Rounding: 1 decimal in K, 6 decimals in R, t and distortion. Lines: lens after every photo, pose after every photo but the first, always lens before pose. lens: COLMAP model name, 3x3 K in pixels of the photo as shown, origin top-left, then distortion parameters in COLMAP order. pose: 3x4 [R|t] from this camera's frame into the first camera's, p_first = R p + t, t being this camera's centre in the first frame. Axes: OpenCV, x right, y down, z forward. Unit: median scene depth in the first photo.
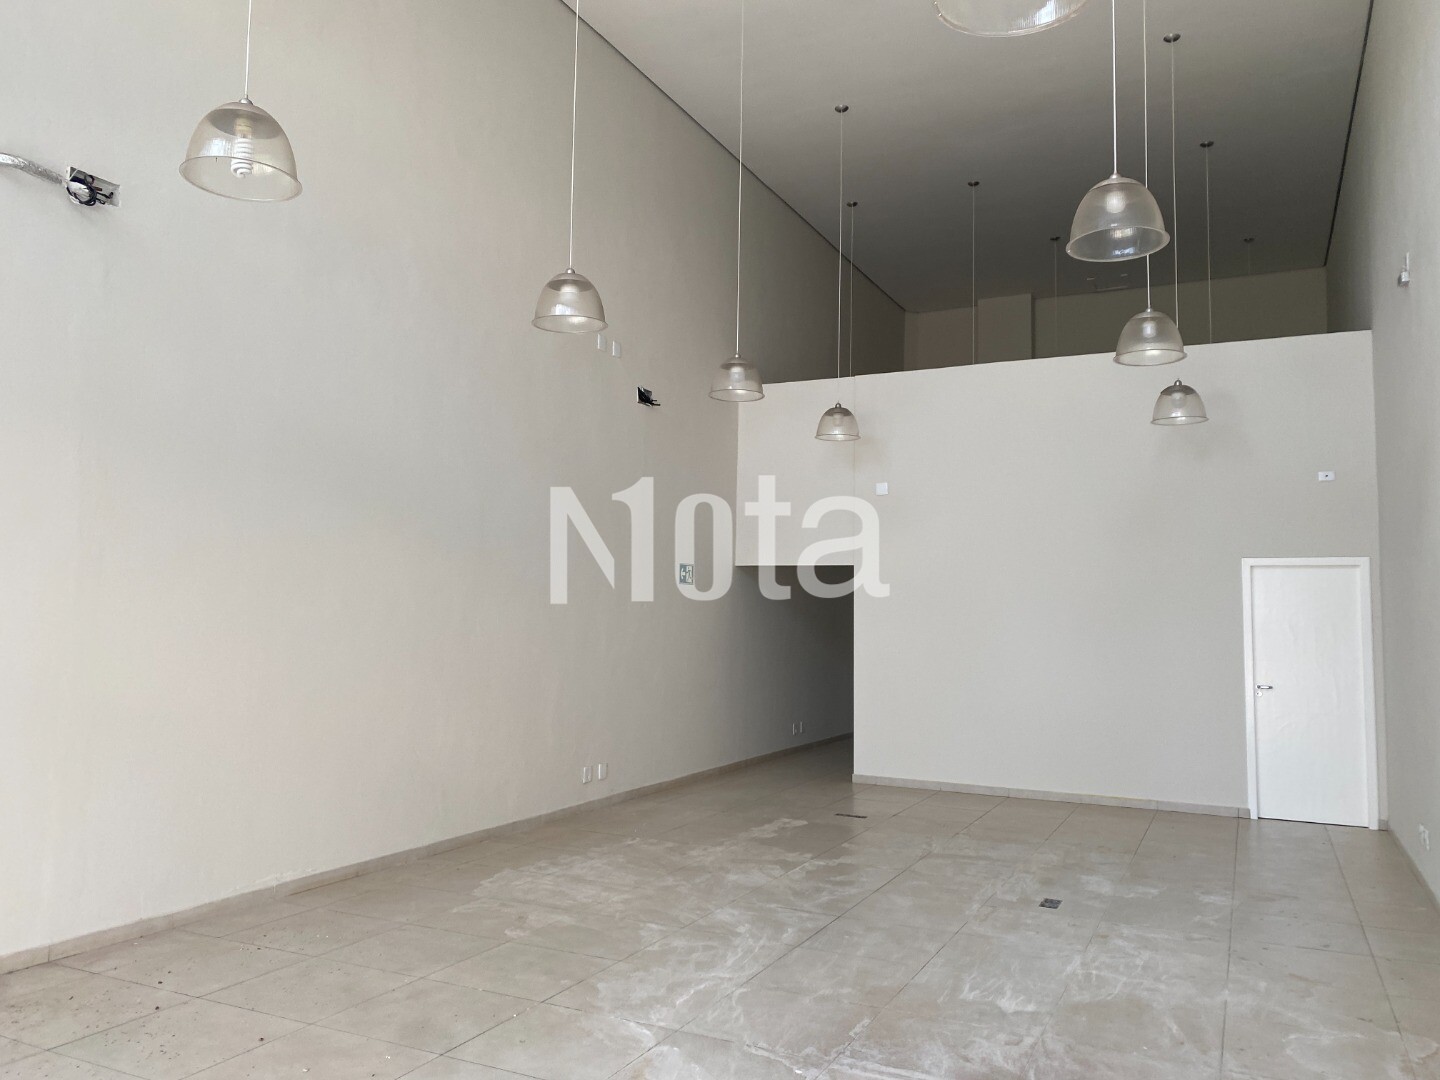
lens RADIAL K [[1108.7, 0, 700.2], [0, 1108.7, 530.0], [0, 0, 1]] dist [0.051164, -0.044785]
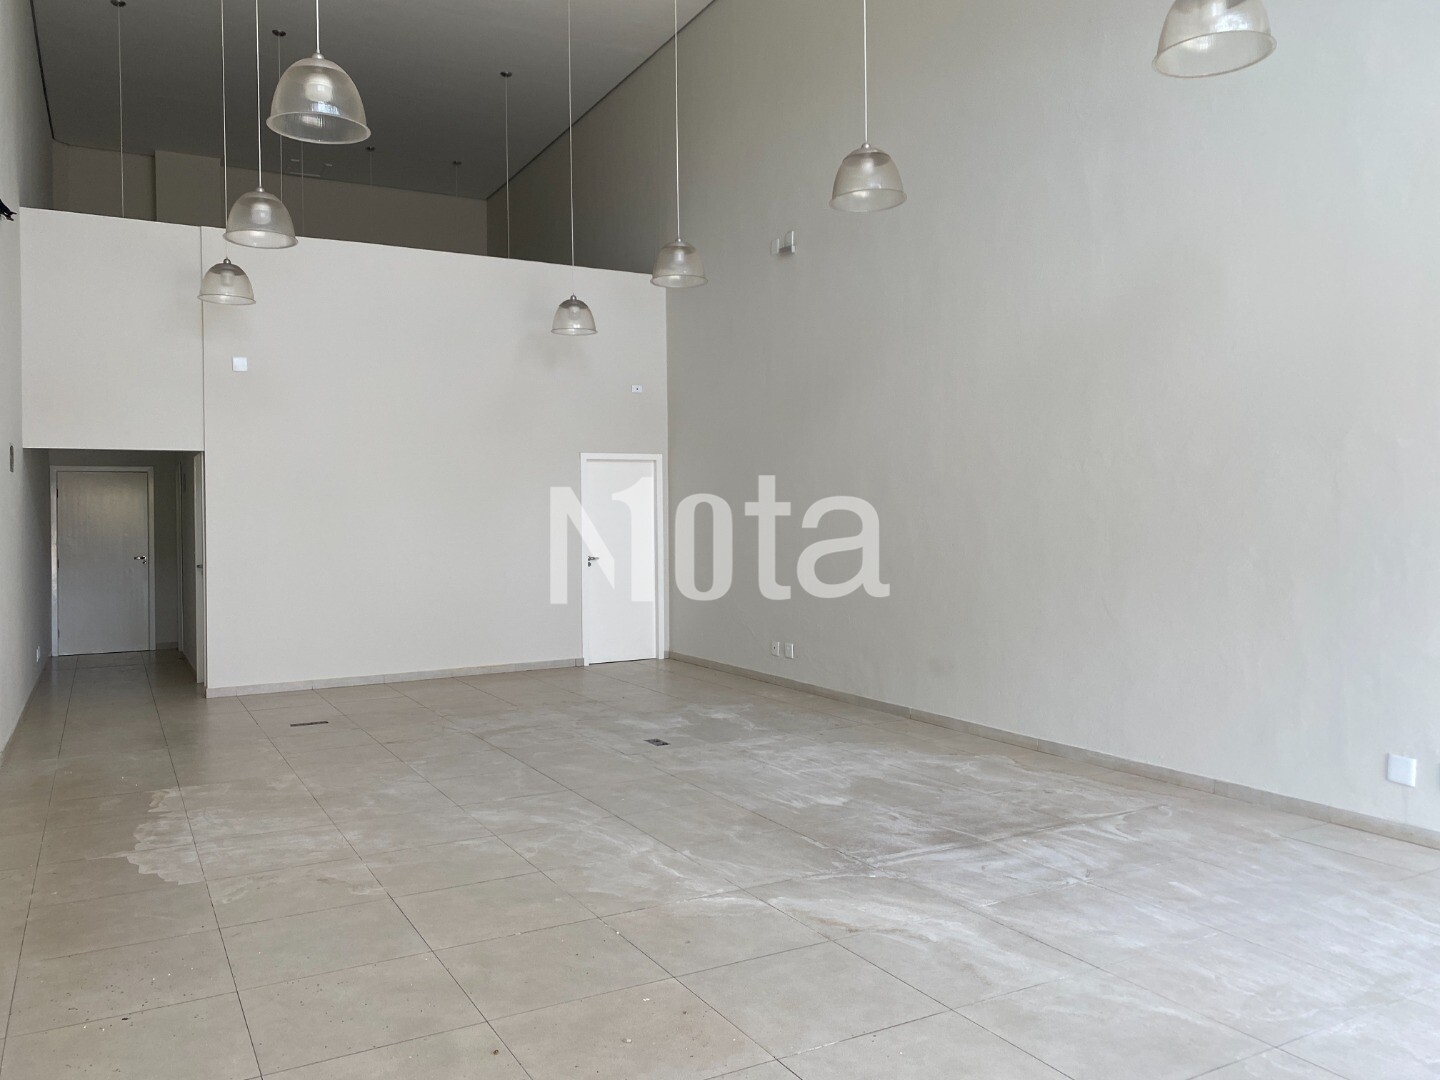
lens RADIAL K [[1108.7, 0, 700.2], [0, 1108.7, 530.0], [0, 0, 1]] dist [0.051164, -0.044785]
pose [[0.571373, -0.033836, 0.819992, -0.748209], [-0.042877, 0.996554, 0.070999, 0.032724], [-0.819569, -0.075725, 0.567954, 0.390276]]
